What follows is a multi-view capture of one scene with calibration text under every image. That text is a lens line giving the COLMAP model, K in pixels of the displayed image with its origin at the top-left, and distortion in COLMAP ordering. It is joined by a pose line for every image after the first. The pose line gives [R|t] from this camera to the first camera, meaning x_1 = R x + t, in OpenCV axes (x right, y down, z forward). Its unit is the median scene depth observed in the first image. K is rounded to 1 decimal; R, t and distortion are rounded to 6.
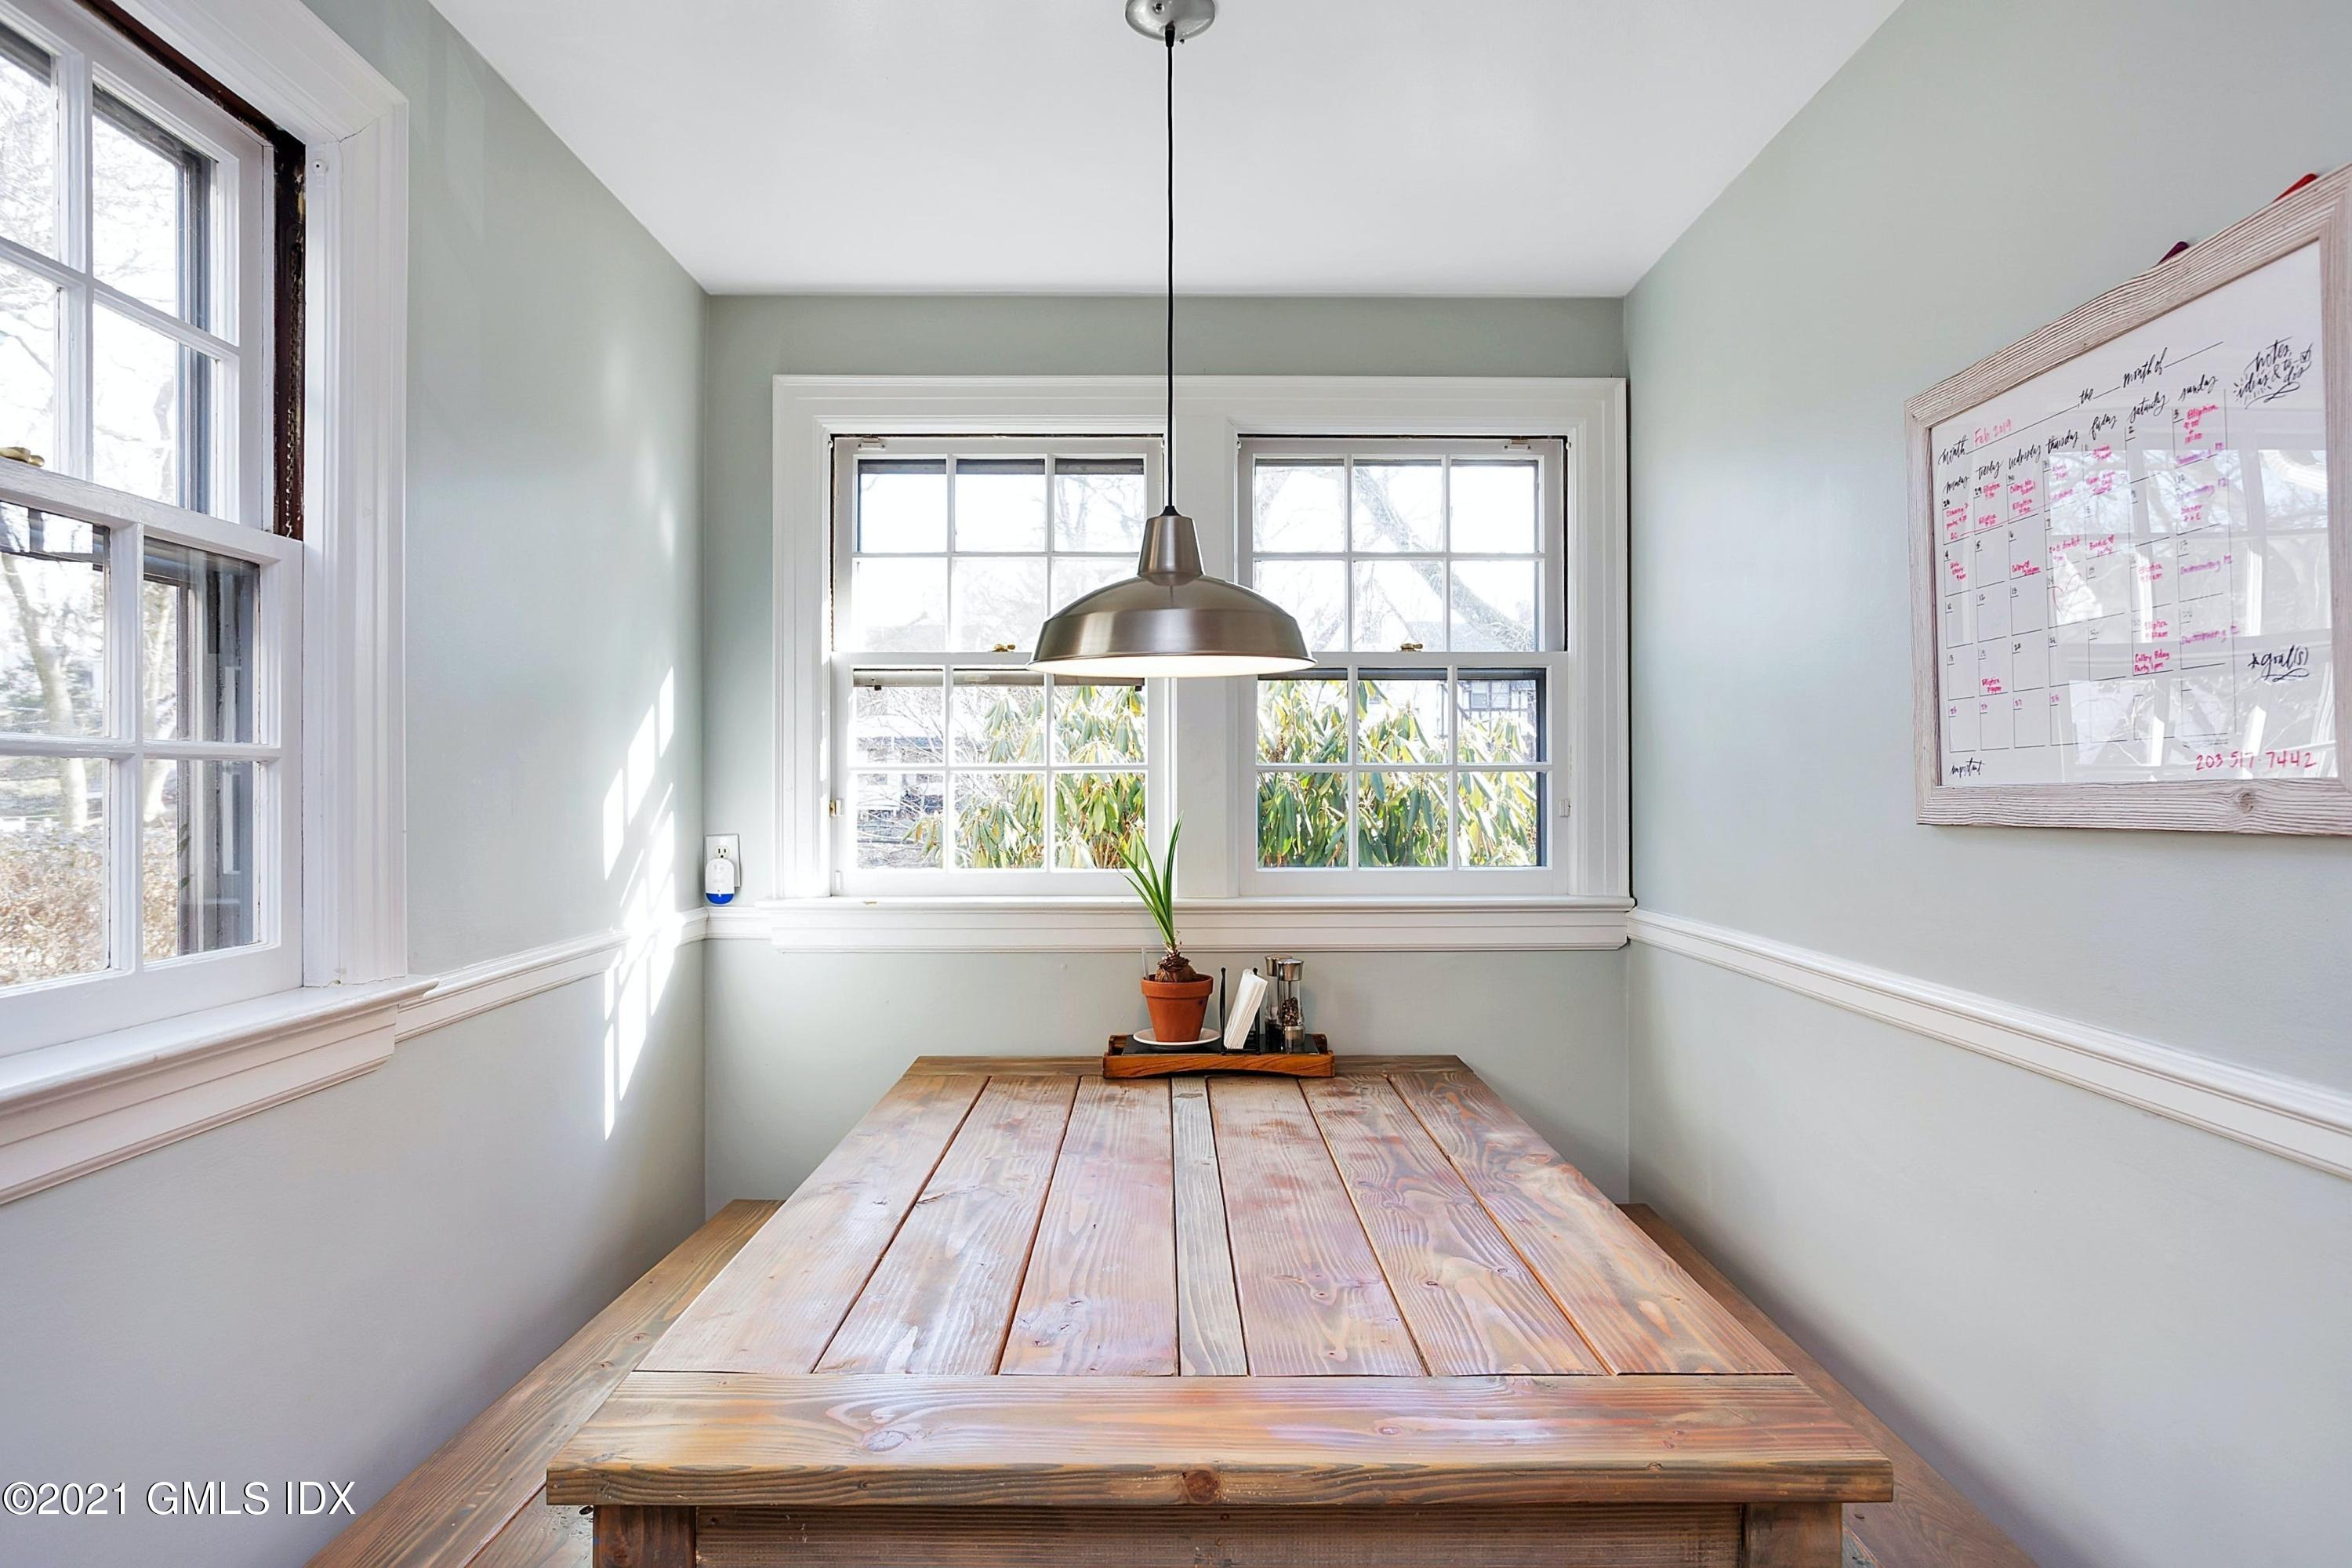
lens RADIAL K [[1177.6, 0, 1173.1], [0, 1177.6, 764.8], [0, 0, 1]] dist [-0.001163, 0.000042]
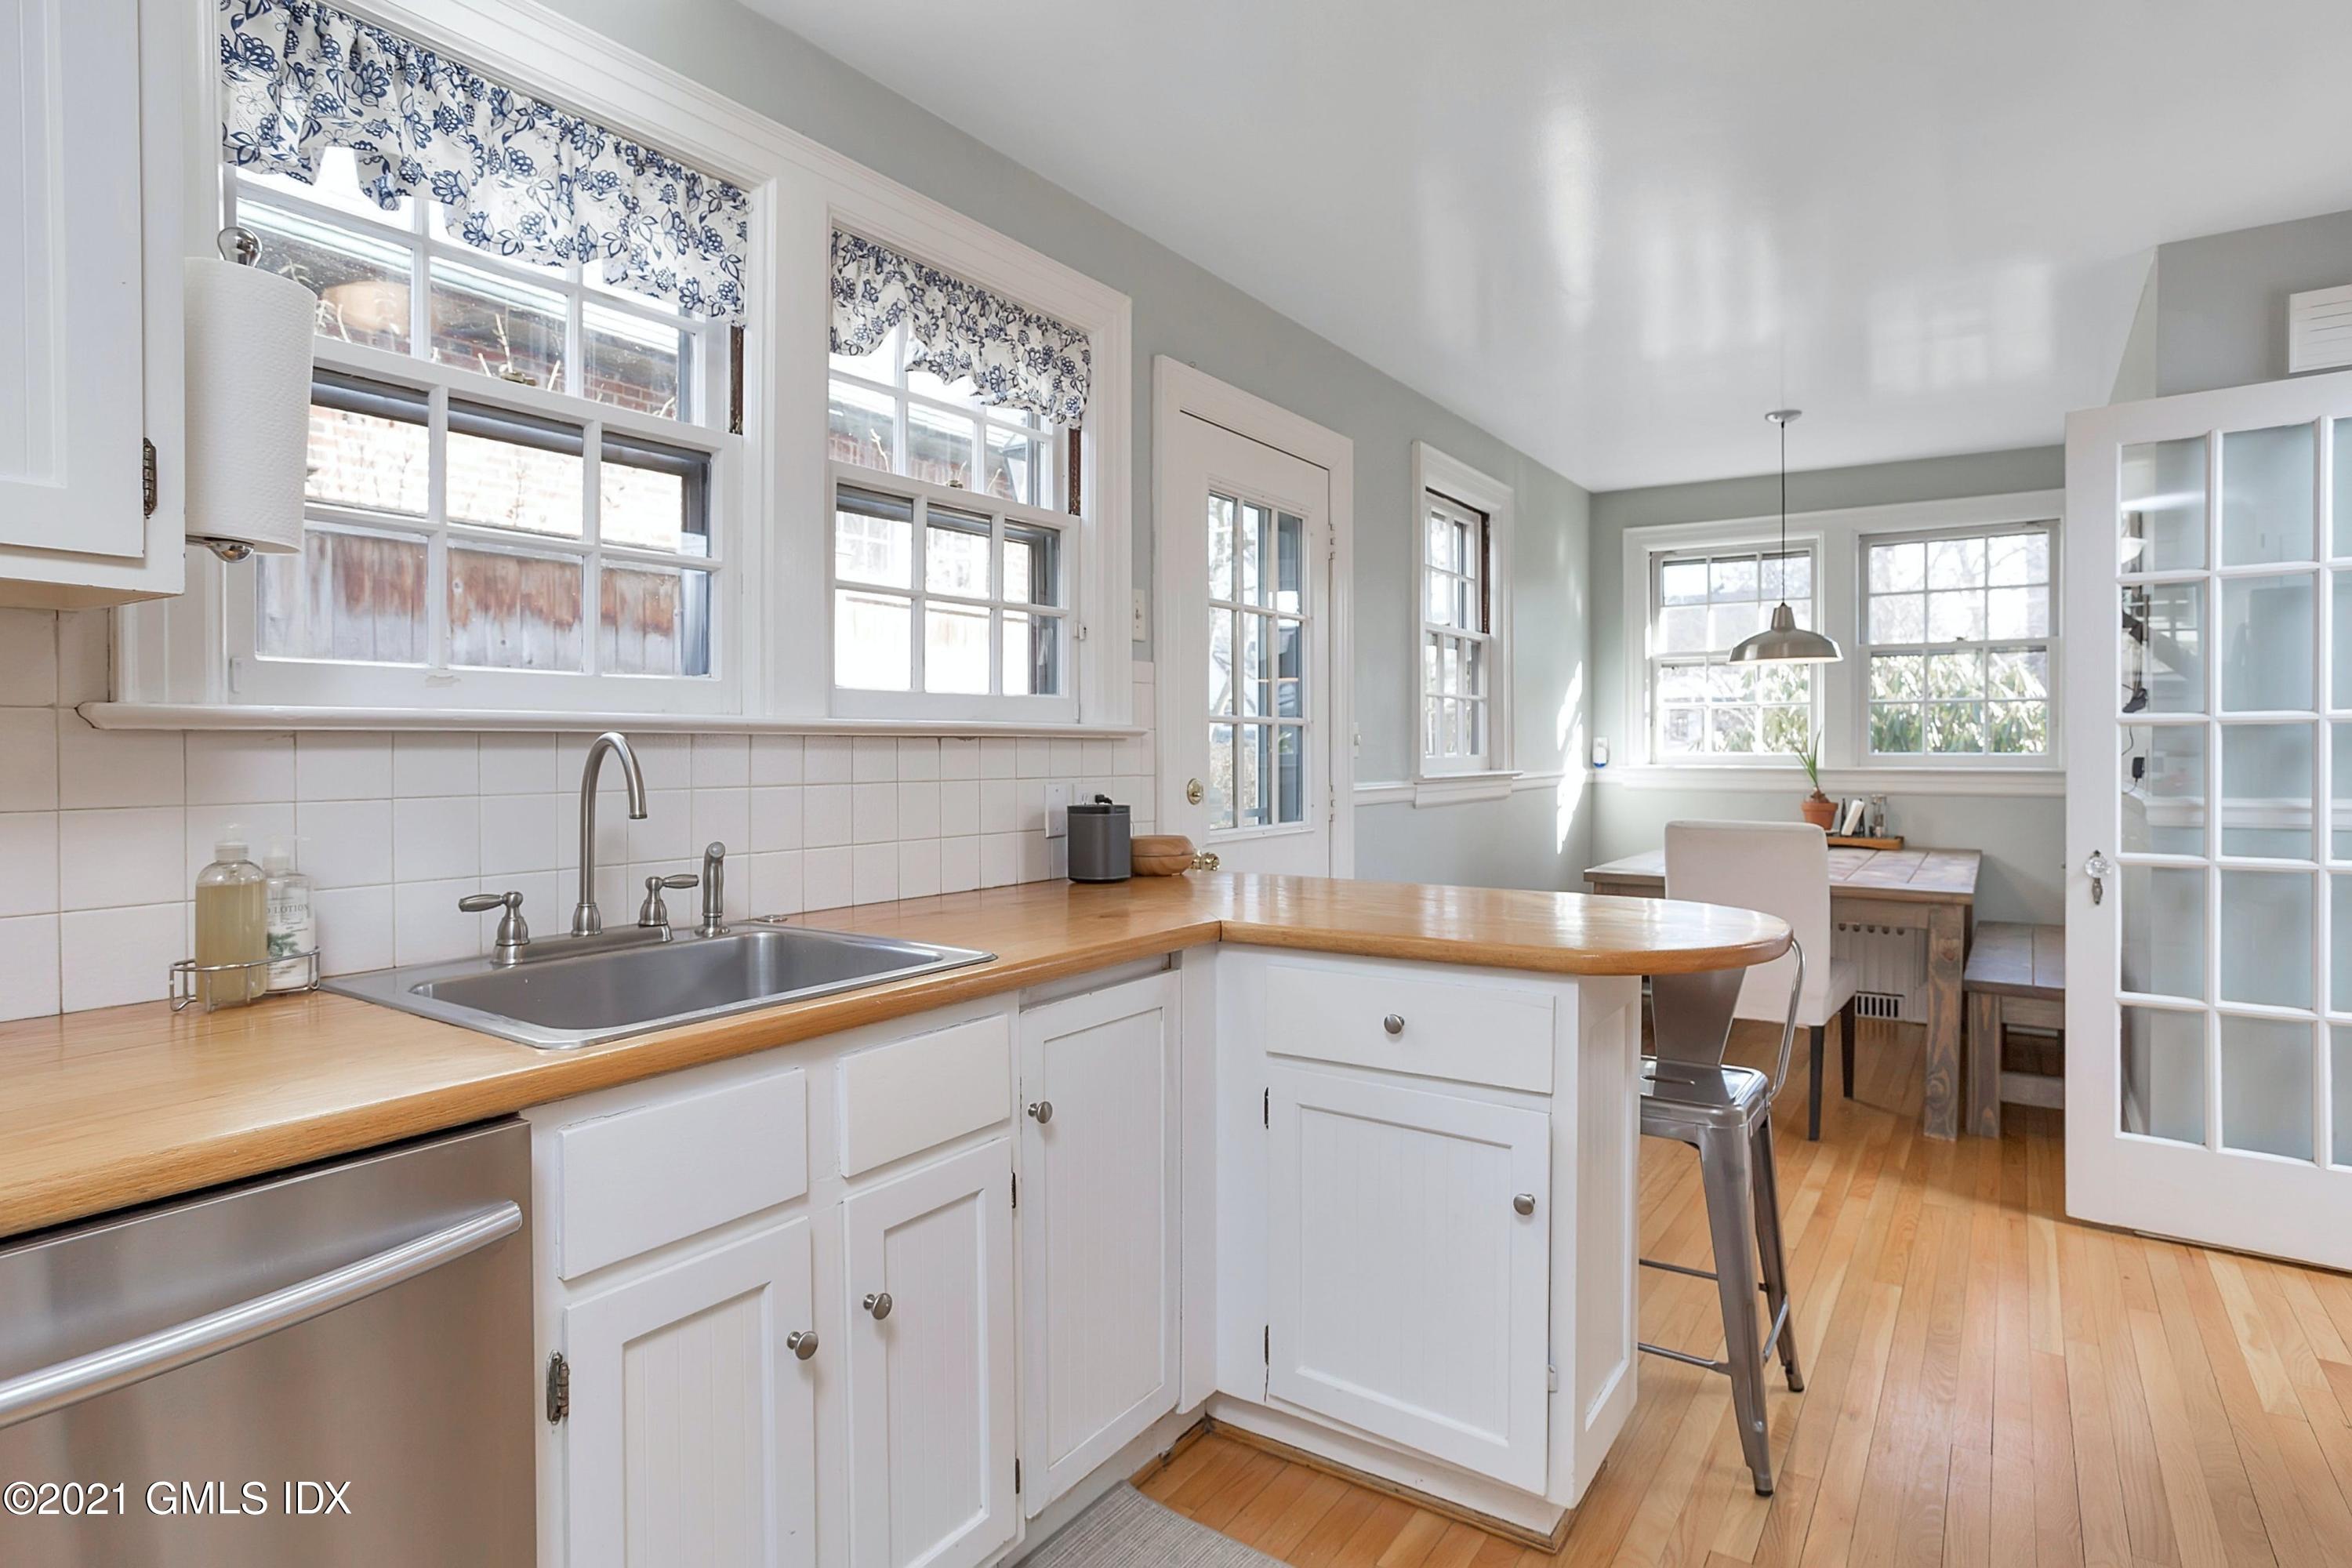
lens RADIAL K [[1297.1, 0, 1183.7], [0, 1297.1, 740.7], [0, 0, 1]] dist [-0.023222, -0.000184]
pose [[0.817194, 0.000143, -0.576363, 0.396276], [0.006054, 0.999943, 0.008831, 0.042063], [0.576331, -0.010707, 0.817146, -1.503402]]
